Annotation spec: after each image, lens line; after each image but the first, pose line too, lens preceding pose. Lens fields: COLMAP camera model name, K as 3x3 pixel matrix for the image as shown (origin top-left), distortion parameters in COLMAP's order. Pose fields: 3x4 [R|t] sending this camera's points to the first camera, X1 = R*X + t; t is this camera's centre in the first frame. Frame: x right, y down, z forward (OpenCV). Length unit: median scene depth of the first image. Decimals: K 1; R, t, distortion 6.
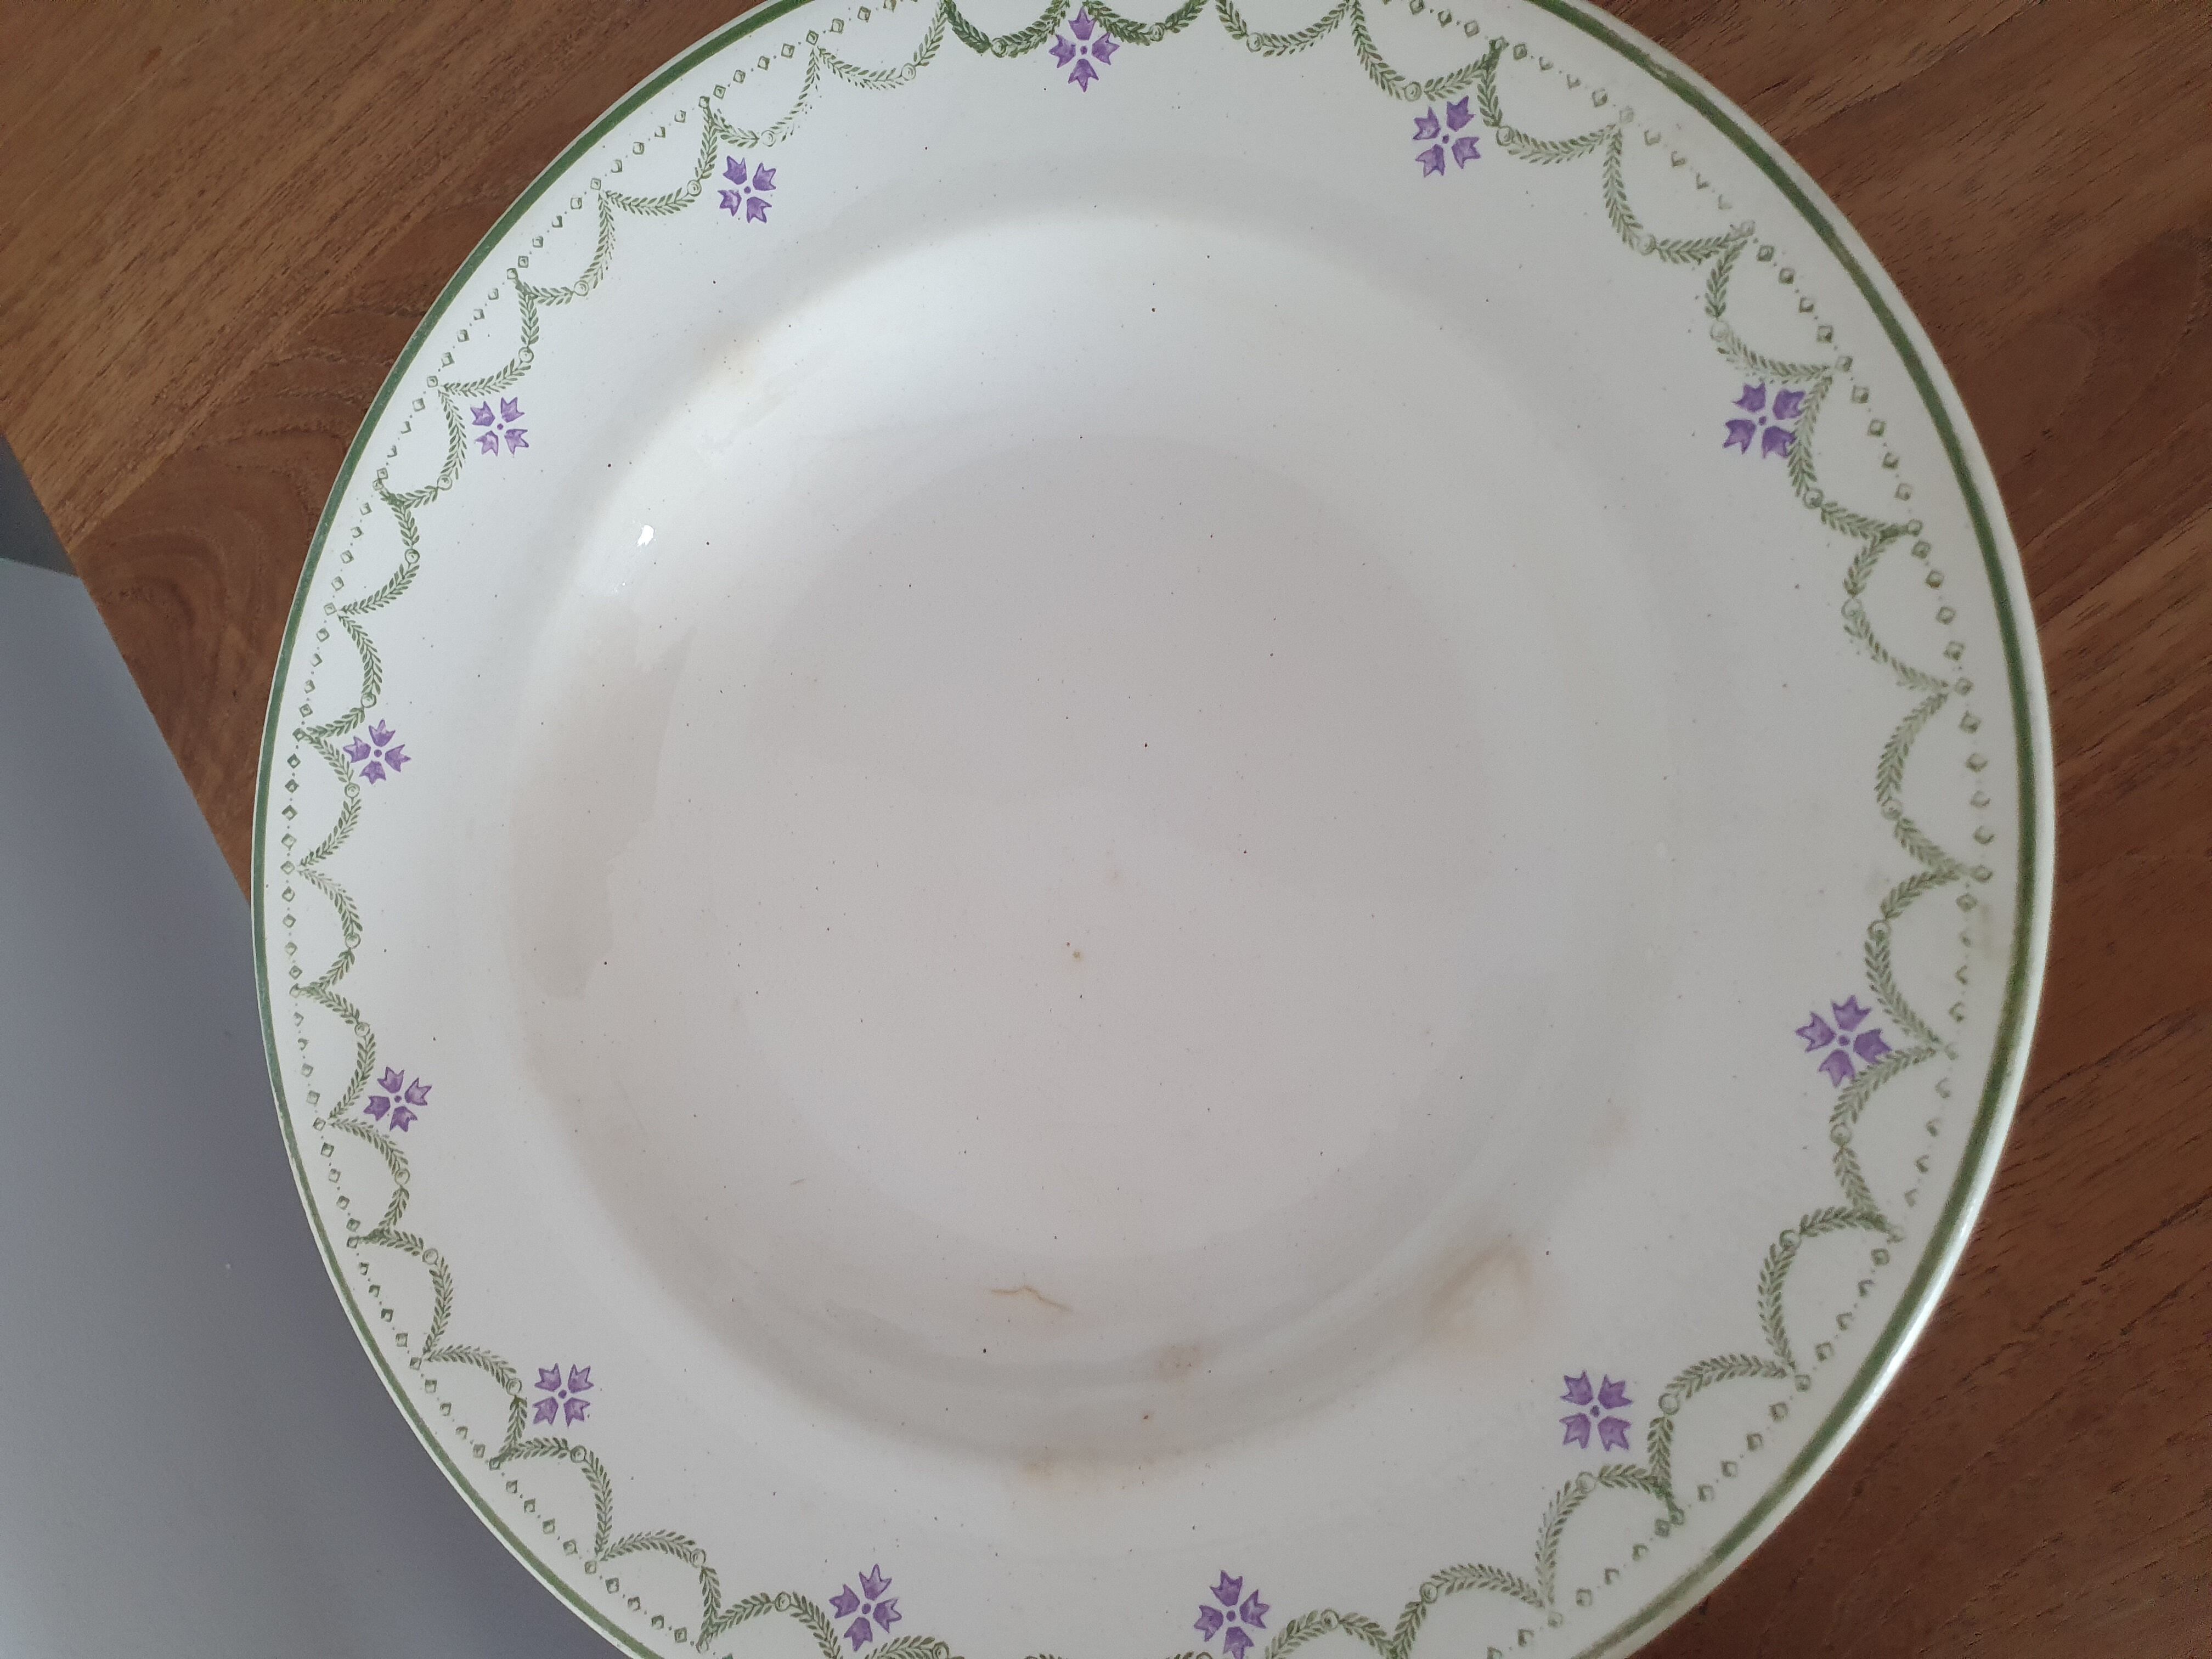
lens RADIAL K [[1890.4, 0, 1106.0], [0, 1890.4, 829.5], [0, 0, 1]] dist [-0.005507, 0.006988]
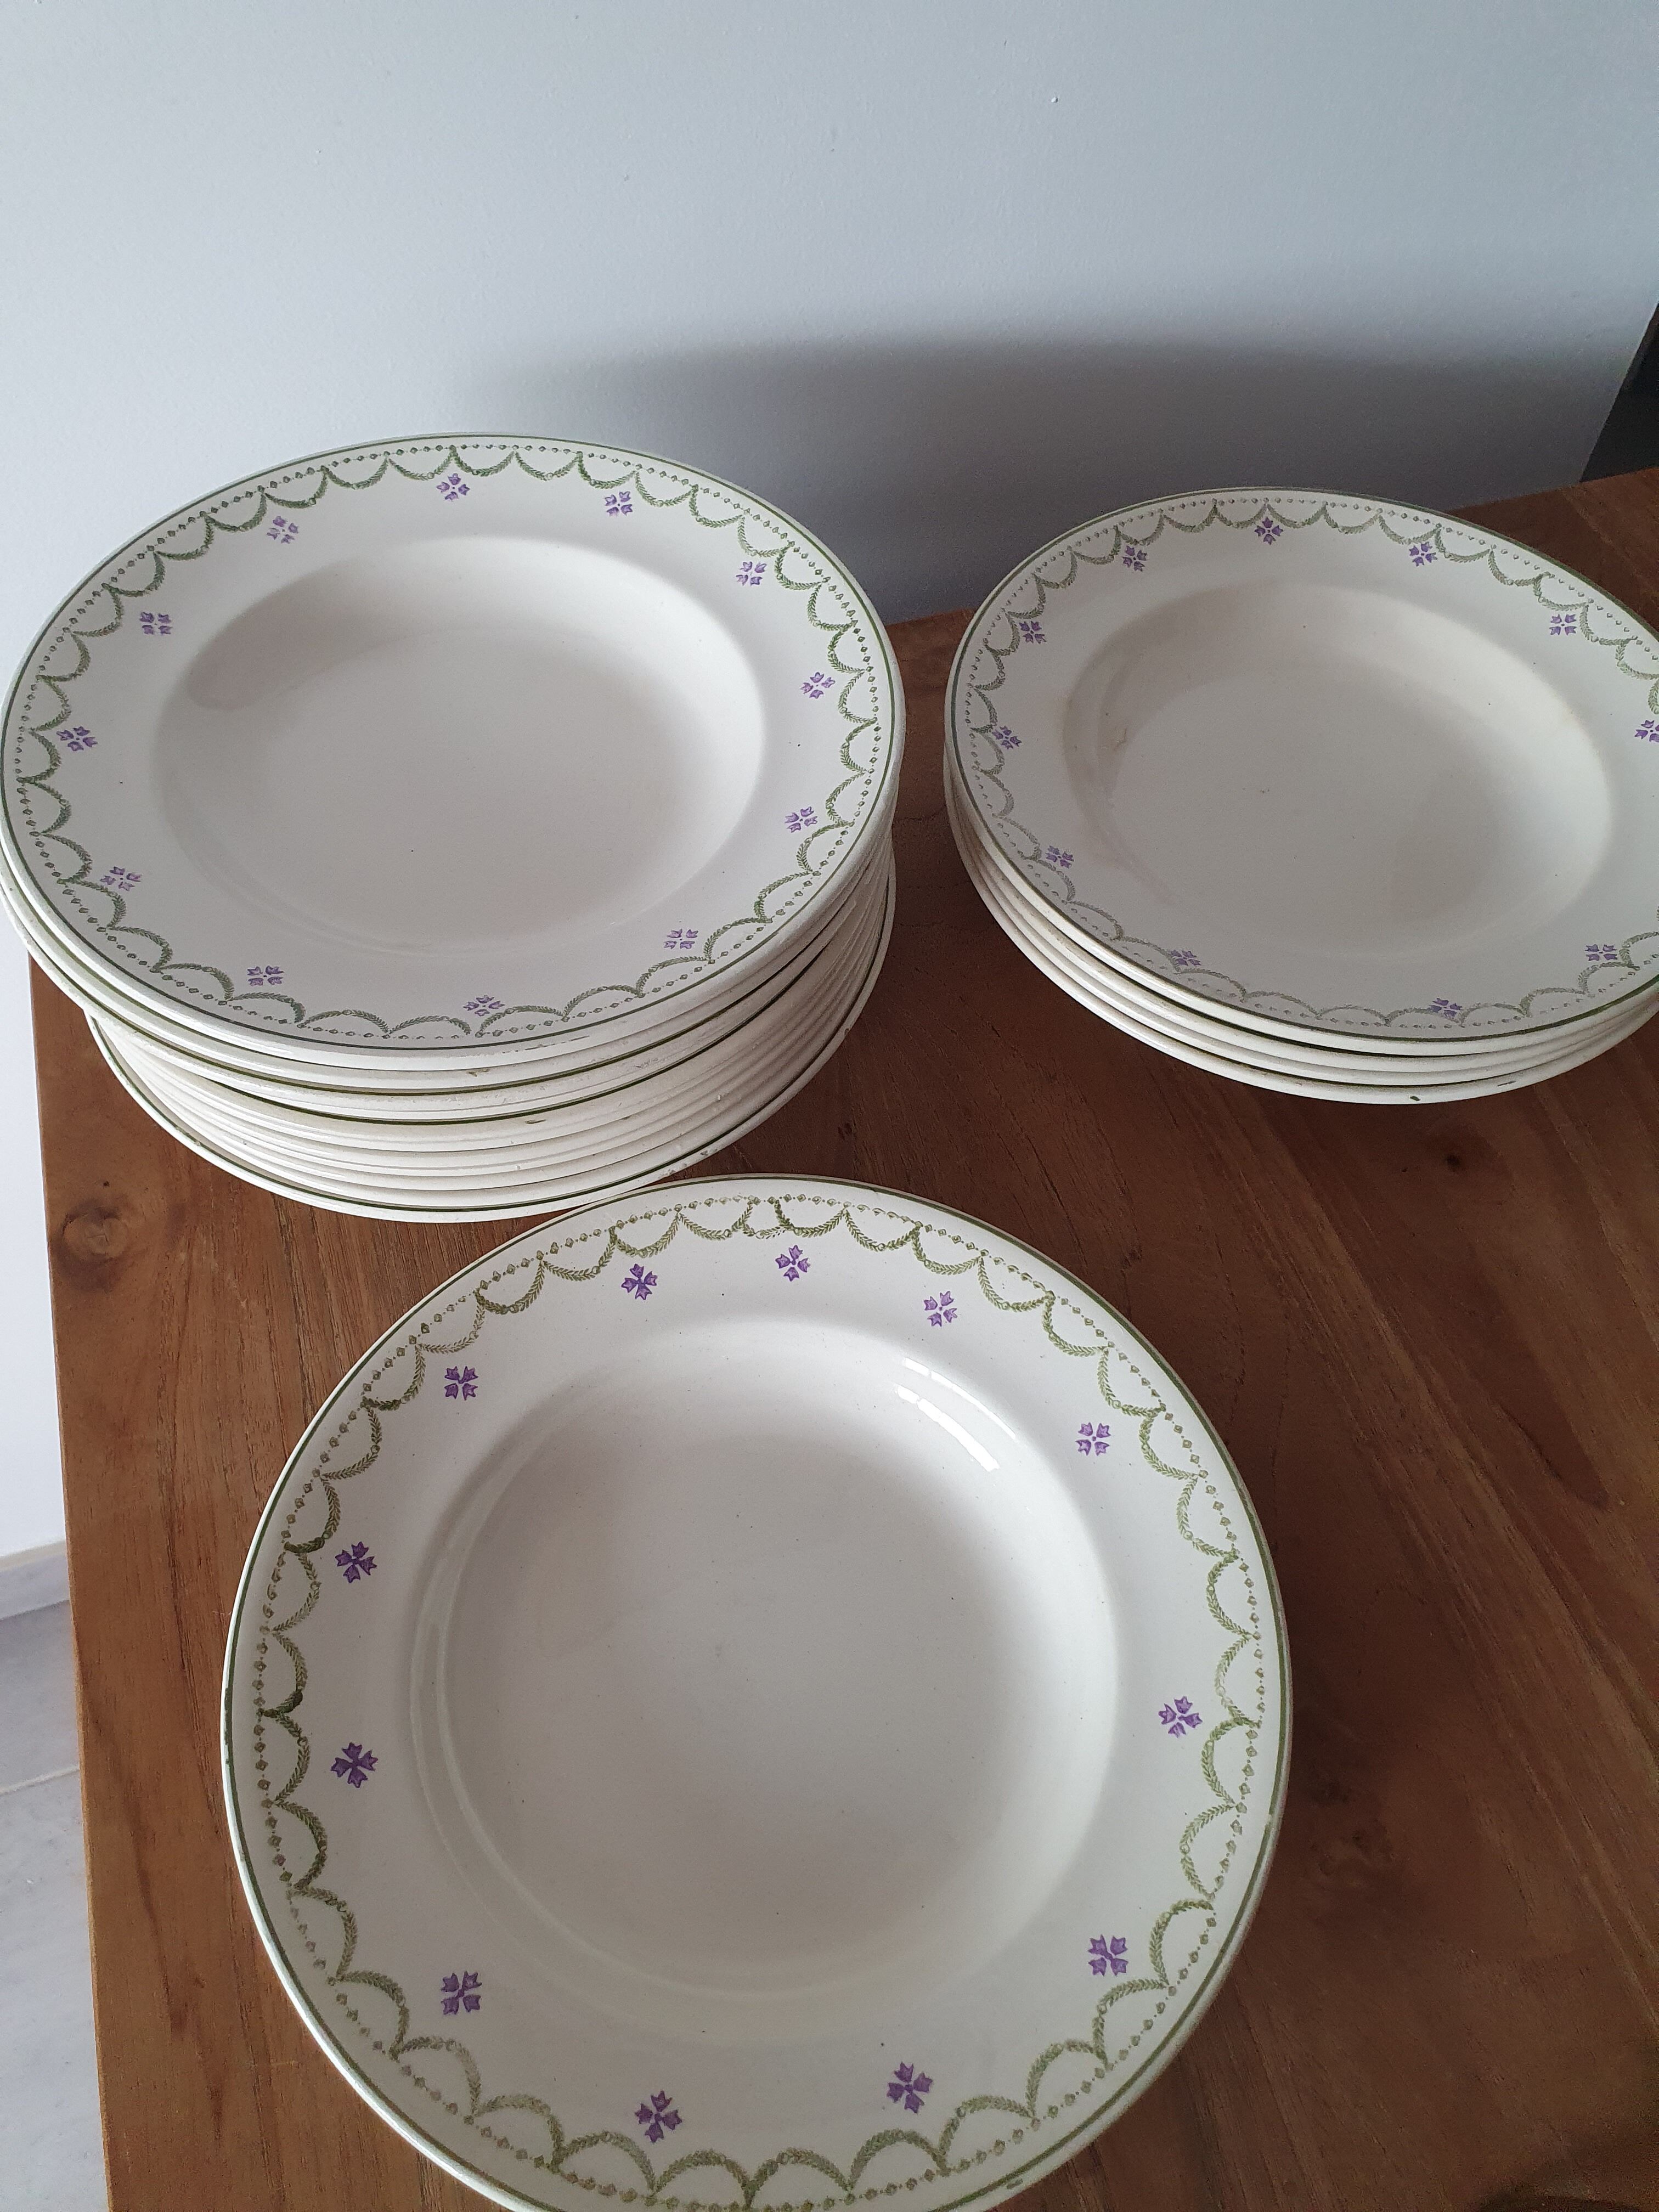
lens RADIAL K [[1936.9, 0, 829.5], [0, 1936.9, 1106.0], [0, 0, 1]] dist [0.184926, -0.502131]
pose [[-0.287308, 0.917765, -0.274156, 1.111113], [-0.945092, -0.225085, 0.236934, -0.080128], [0.155741, 0.327175, 0.932041, -1.125203]]
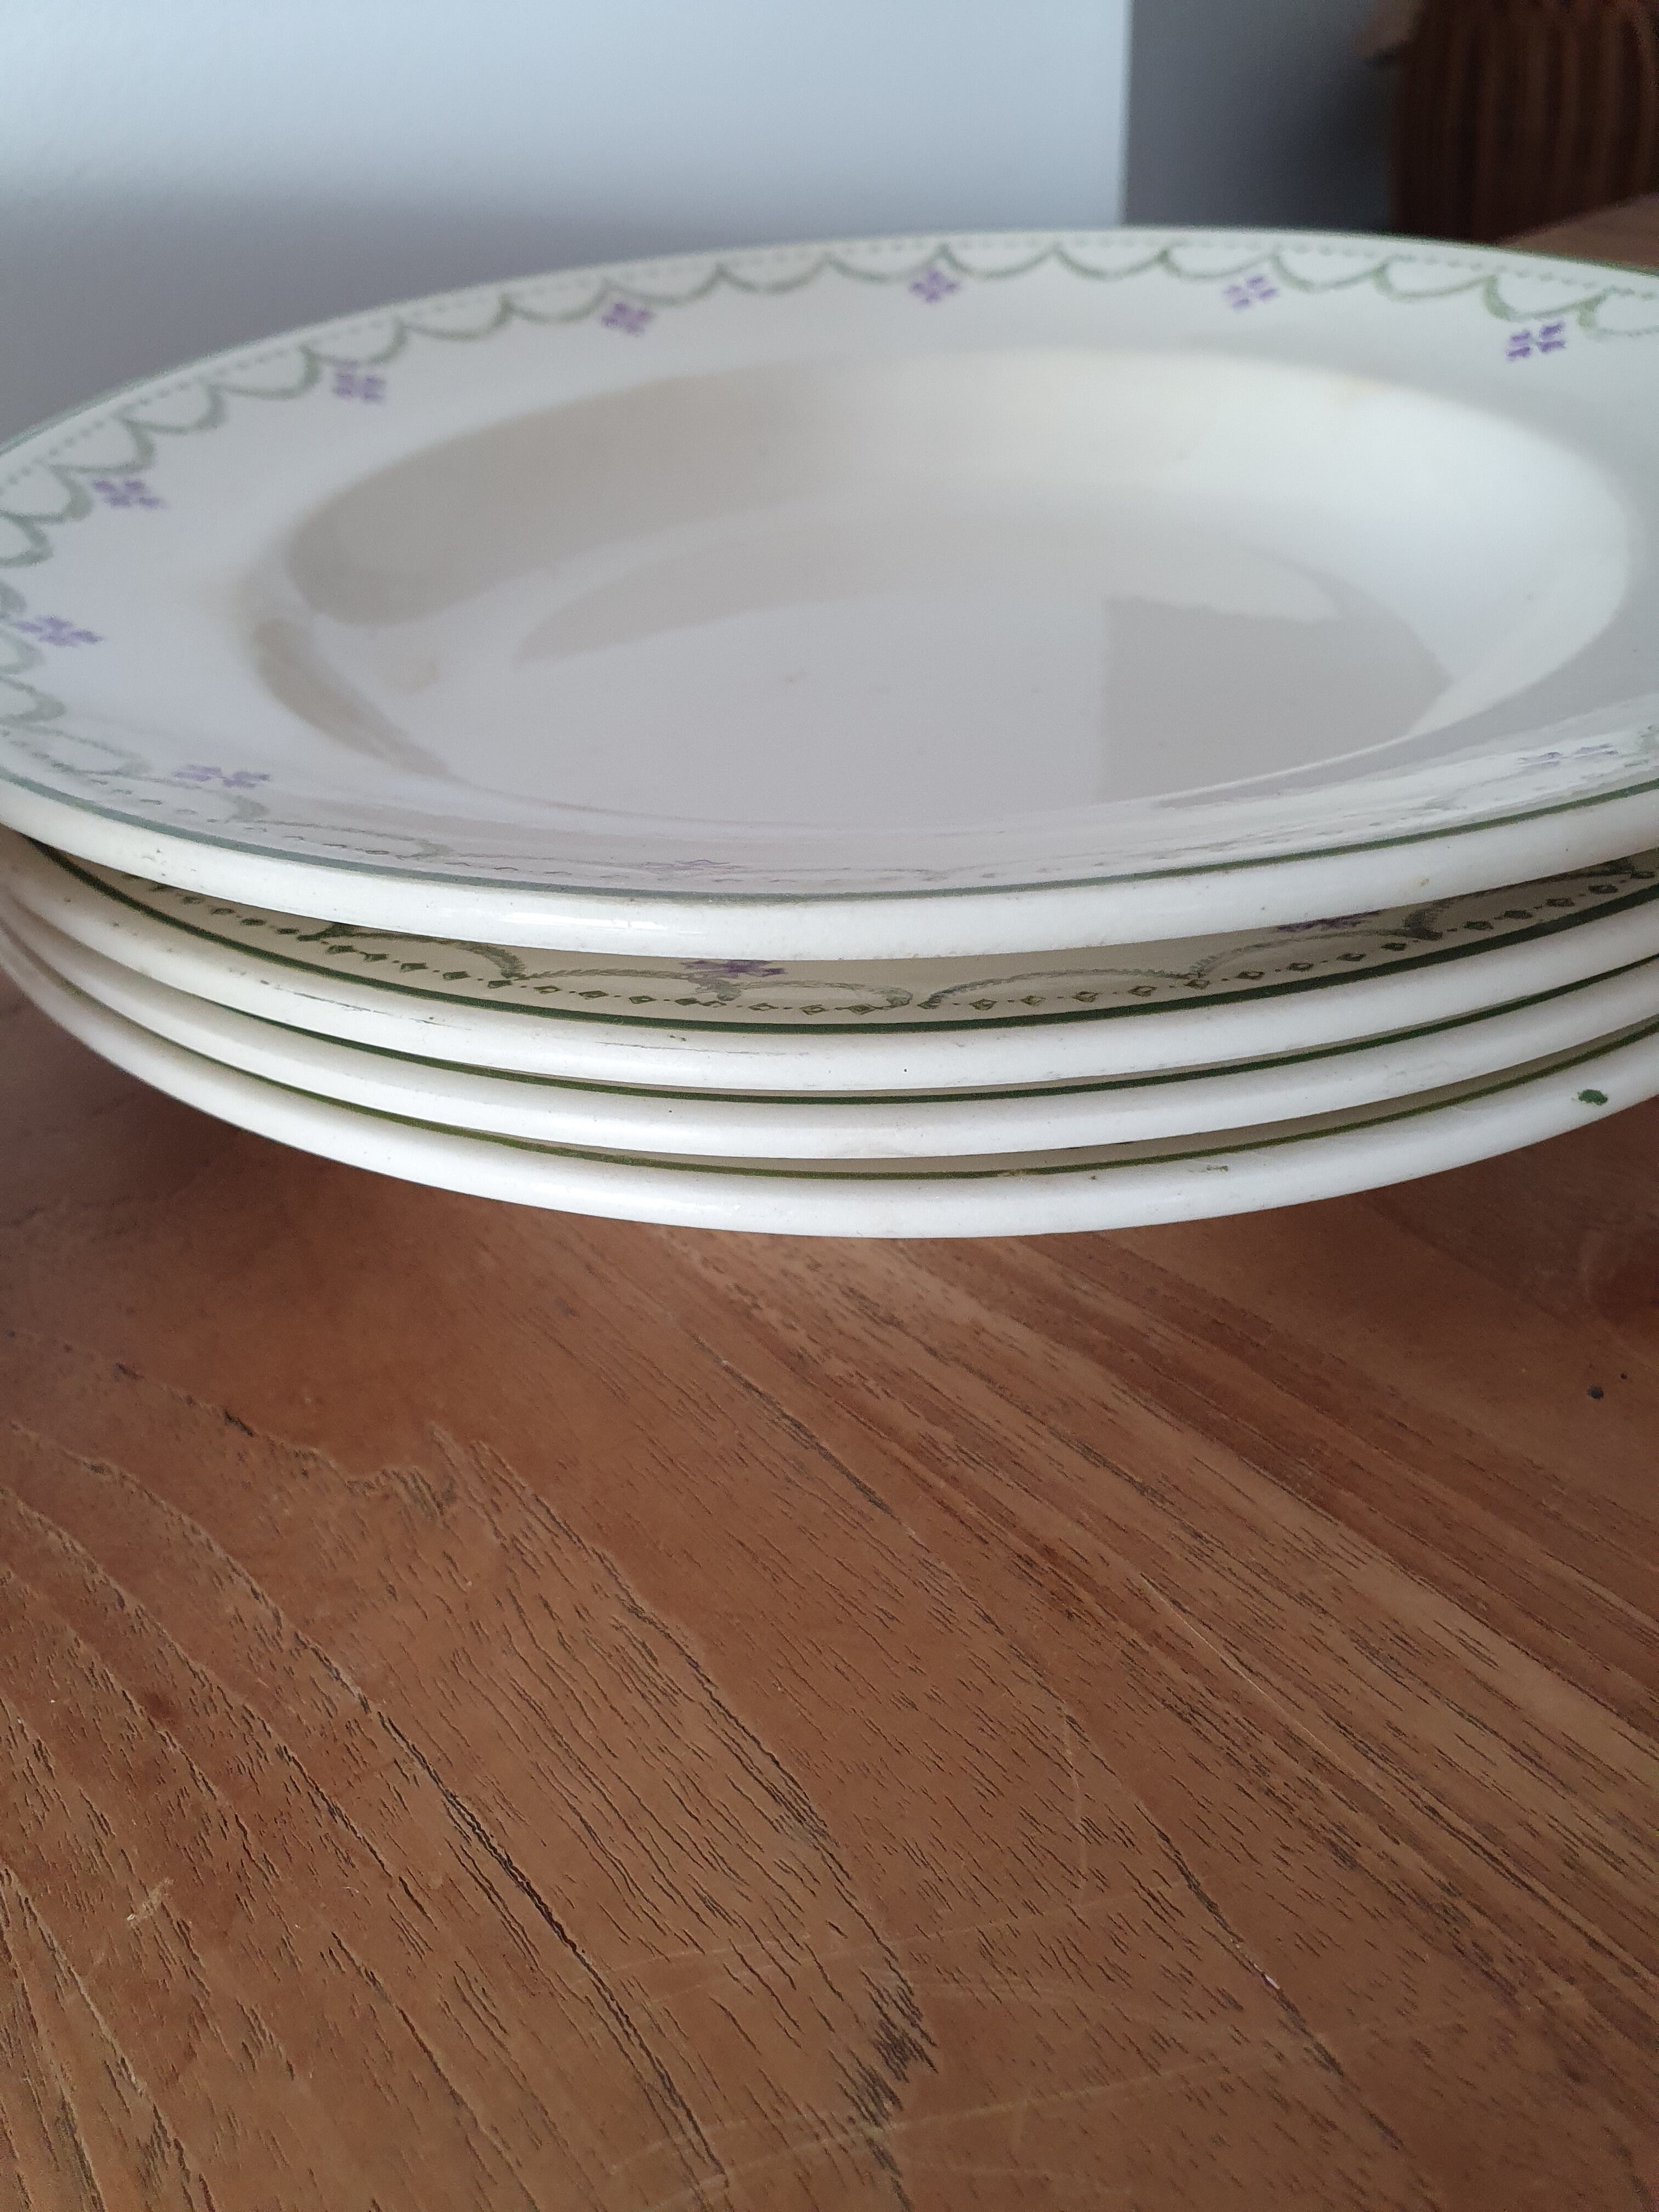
lens RADIAL K [[1890.4, 0, 829.5], [0, 1890.4, 1106.0], [0, 0, 1]] dist [-0.005507, 0.006988]
pose [[0.079580, 0.806278, -0.586160, 0.683871], [-0.987541, 0.143851, 0.063798, 0.020552], [0.135759, 0.573780, 0.807680, 0.381528]]
